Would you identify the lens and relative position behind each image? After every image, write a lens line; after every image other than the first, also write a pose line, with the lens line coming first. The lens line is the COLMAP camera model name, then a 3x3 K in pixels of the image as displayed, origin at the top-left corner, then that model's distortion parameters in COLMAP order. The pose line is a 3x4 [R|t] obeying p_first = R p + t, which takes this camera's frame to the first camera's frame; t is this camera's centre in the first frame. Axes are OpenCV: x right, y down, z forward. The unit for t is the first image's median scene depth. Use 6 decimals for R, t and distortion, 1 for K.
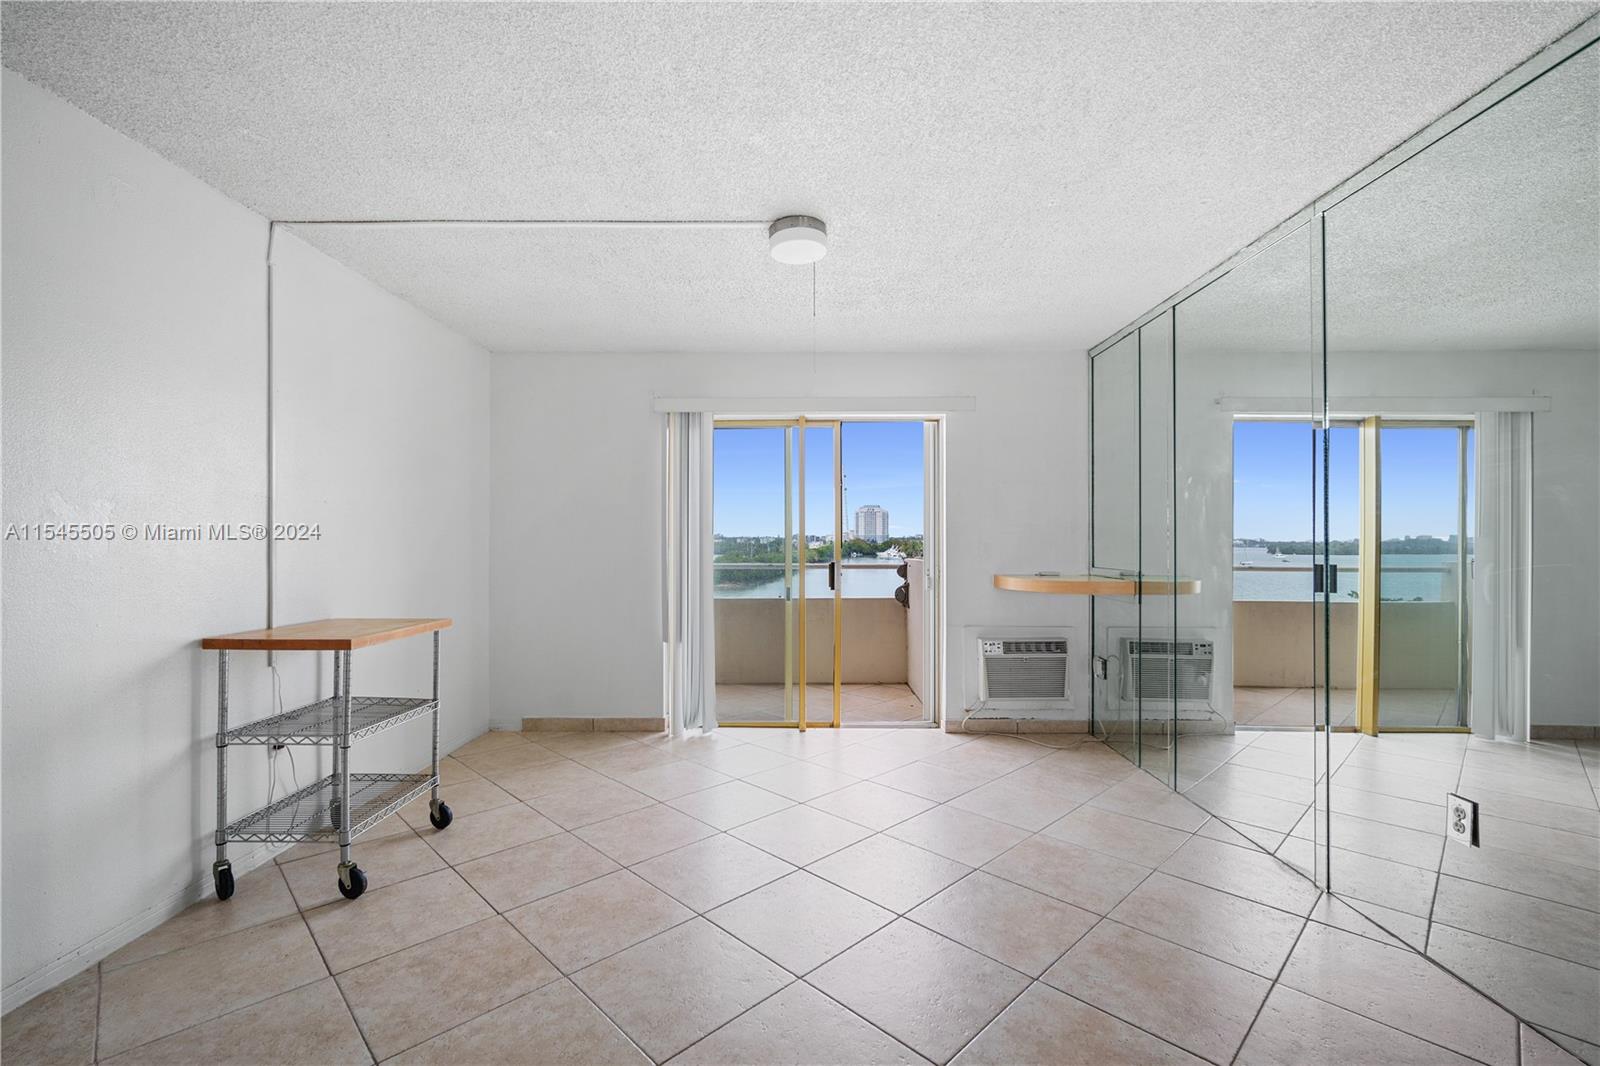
lens RADIAL K [[701.7, 0, 790.0], [0, 701.7, 535.5], [0, 0, 1]] dist [-0.004520, 0.002050]
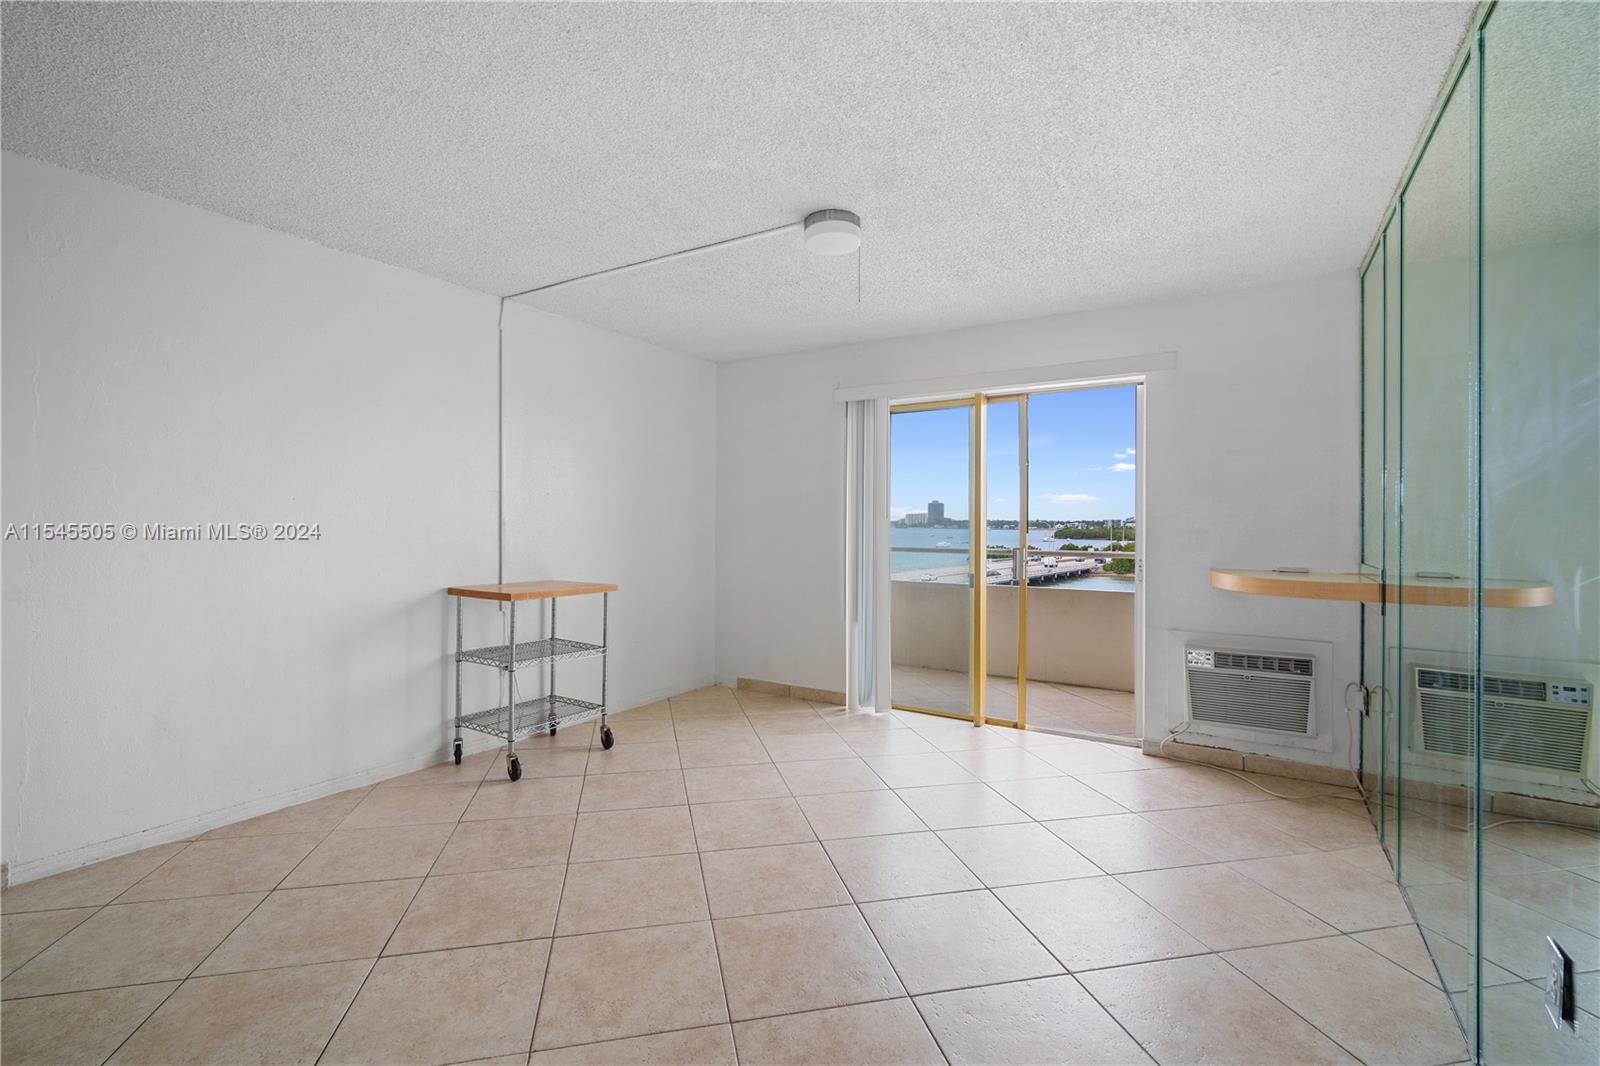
lens RADIAL K [[701.7, 0, 782.4], [0, 701.7, 521.9], [0, 0, 1]] dist [-0.004520, 0.002050]
pose [[0.849821, 0.002077, -0.527067, 0.305622], [-0.001624, 0.999998, 0.001323, 0.001728], [0.527069, -0.000268, 0.849823, 0.055798]]
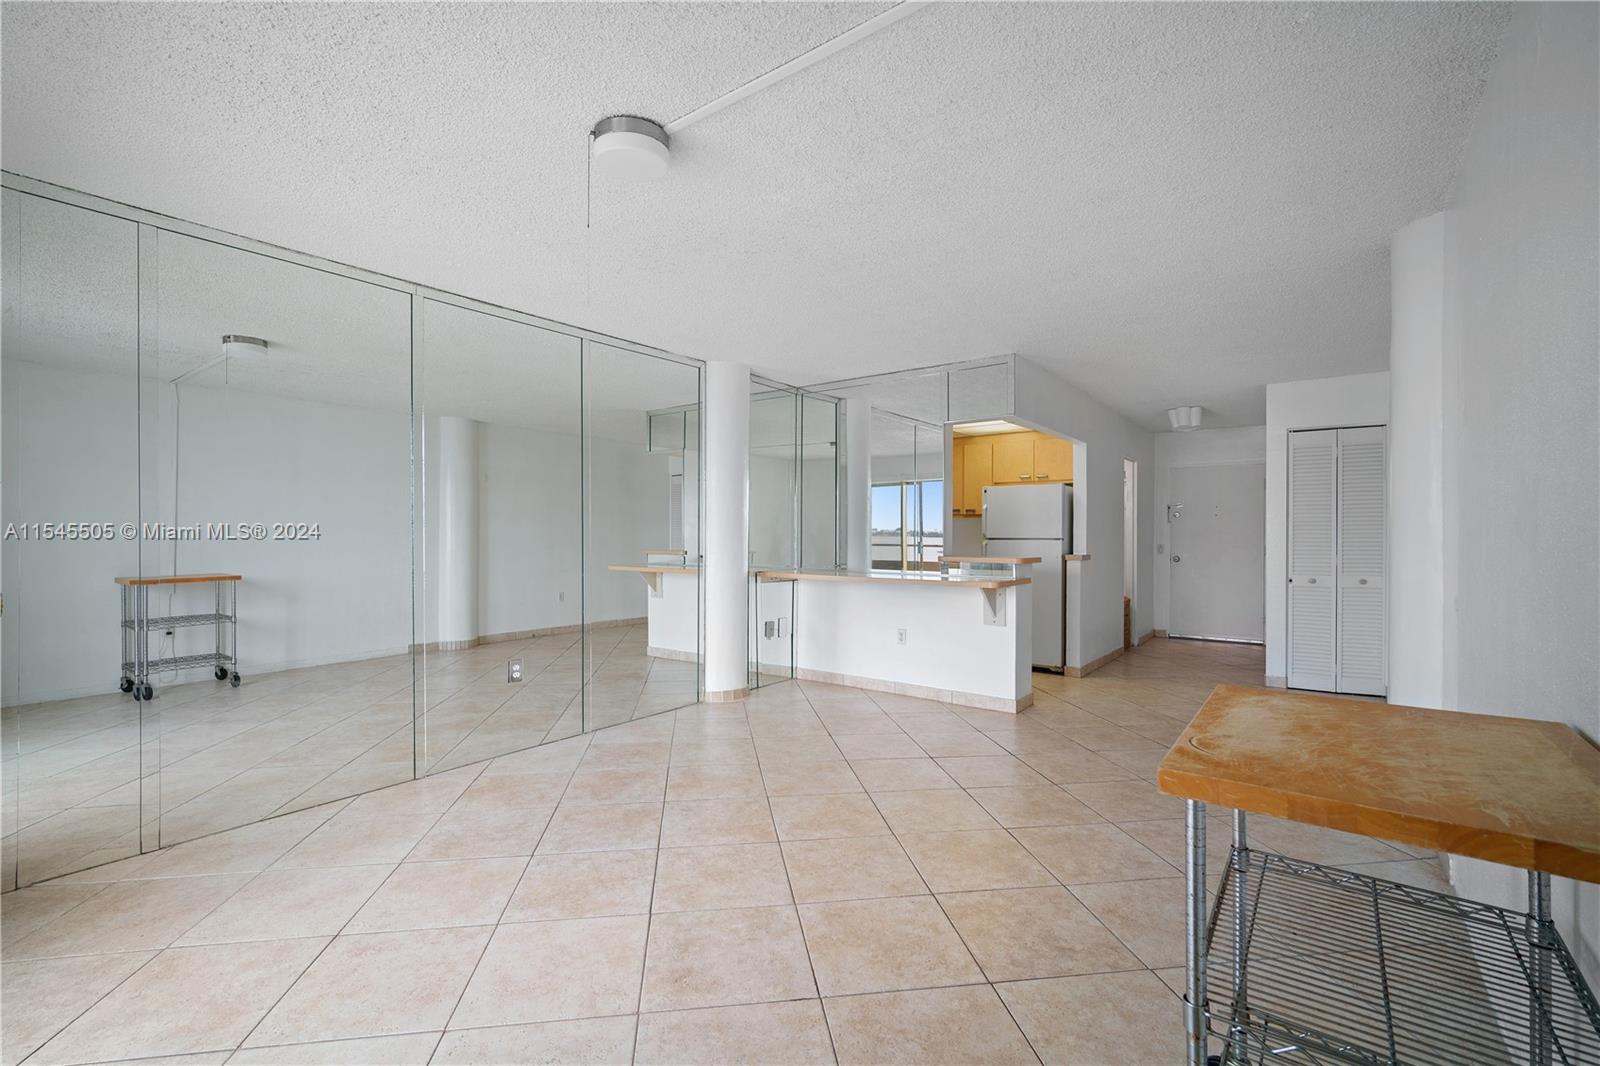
lens RADIAL K [[701.7, 0, 796.3], [0, 701.7, 533.3], [0, 0, 1]] dist [-0.004520, 0.002050]
pose [[-0.812695, -0.000905, 0.582689, -0.371247], [-0.006694, 0.999947, -0.007783, 0.010866], [-0.582651, -0.010226, -0.812658, 0.948044]]
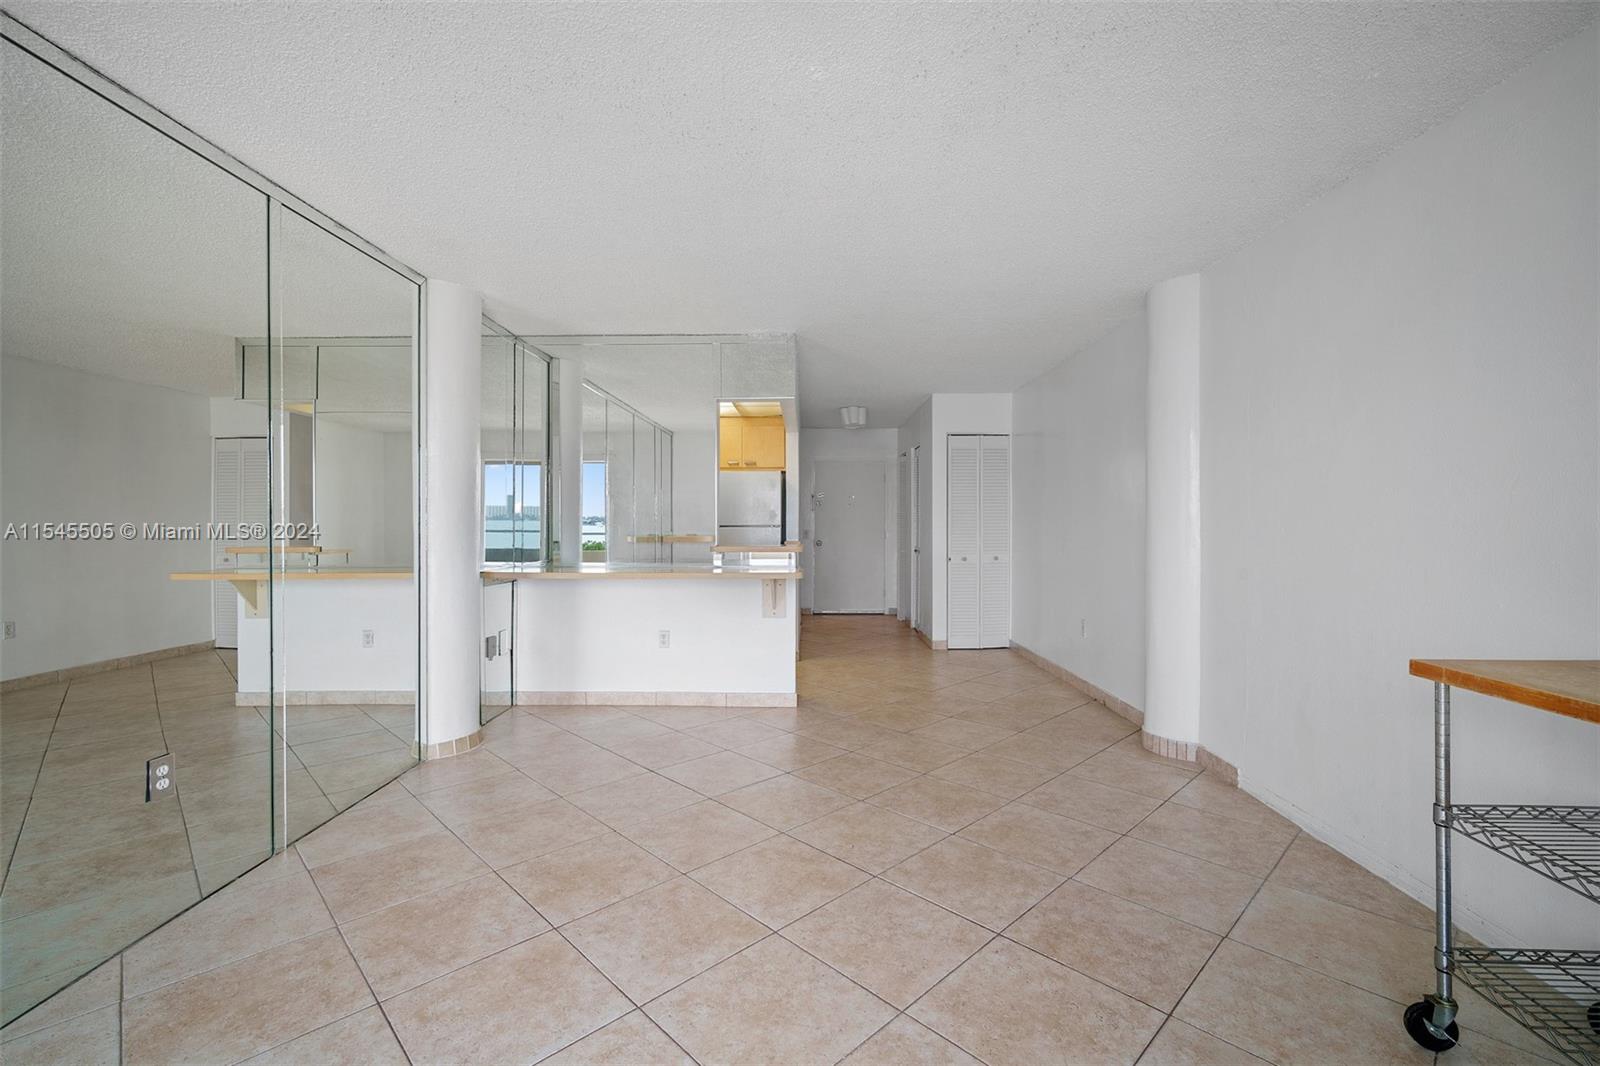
lens RADIAL K [[701.7, 0, 793.3], [0, 701.7, 525.3], [0, 0, 1]] dist [-0.004520, 0.002050]
pose [[-0.999963, 0.001845, -0.008346, -0.003290], [0.001864, 0.999995, -0.002359, 0.009380], [0.008341, -0.002374, -0.999962, 0.916849]]
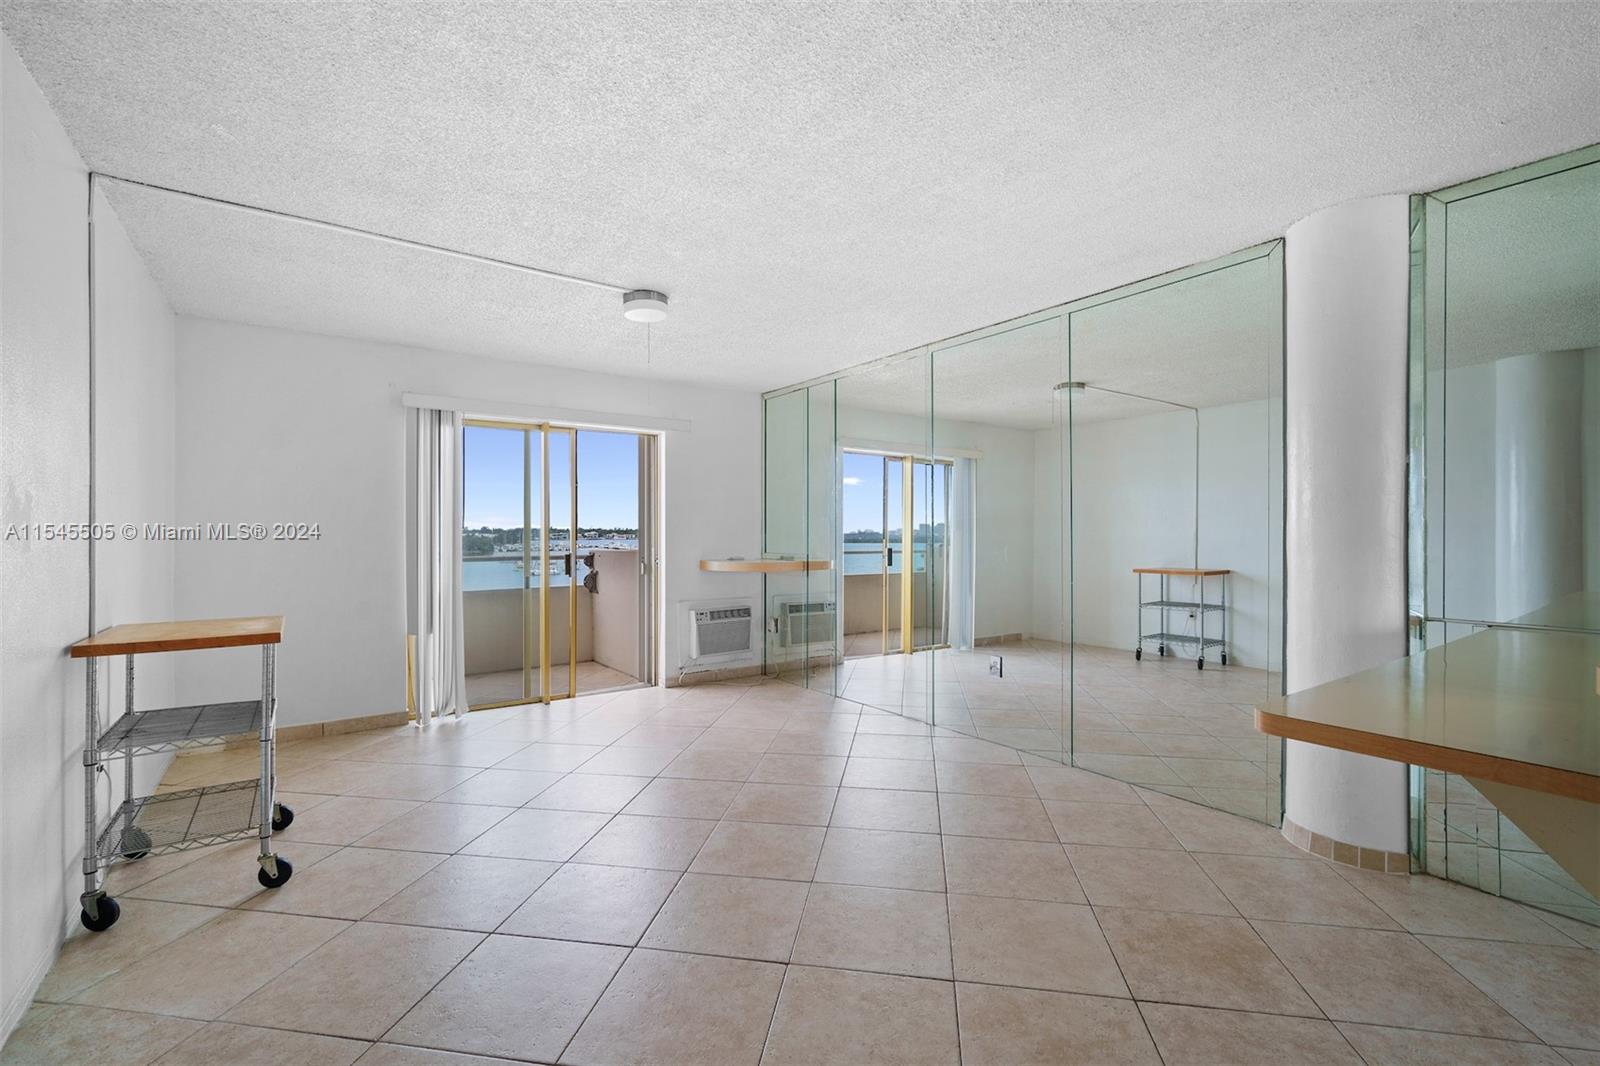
lens RADIAL K [[701.7, 0, 792.9], [0, 701.7, 531.4], [0, 0, 1]] dist [-0.004520, 0.002050]
pose [[0.807520, -0.000812, 0.589840, -0.339200], [-0.001682, 0.999992, 0.003680, -0.001876], [-0.589838, -0.003964, 0.807512, -0.143169]]
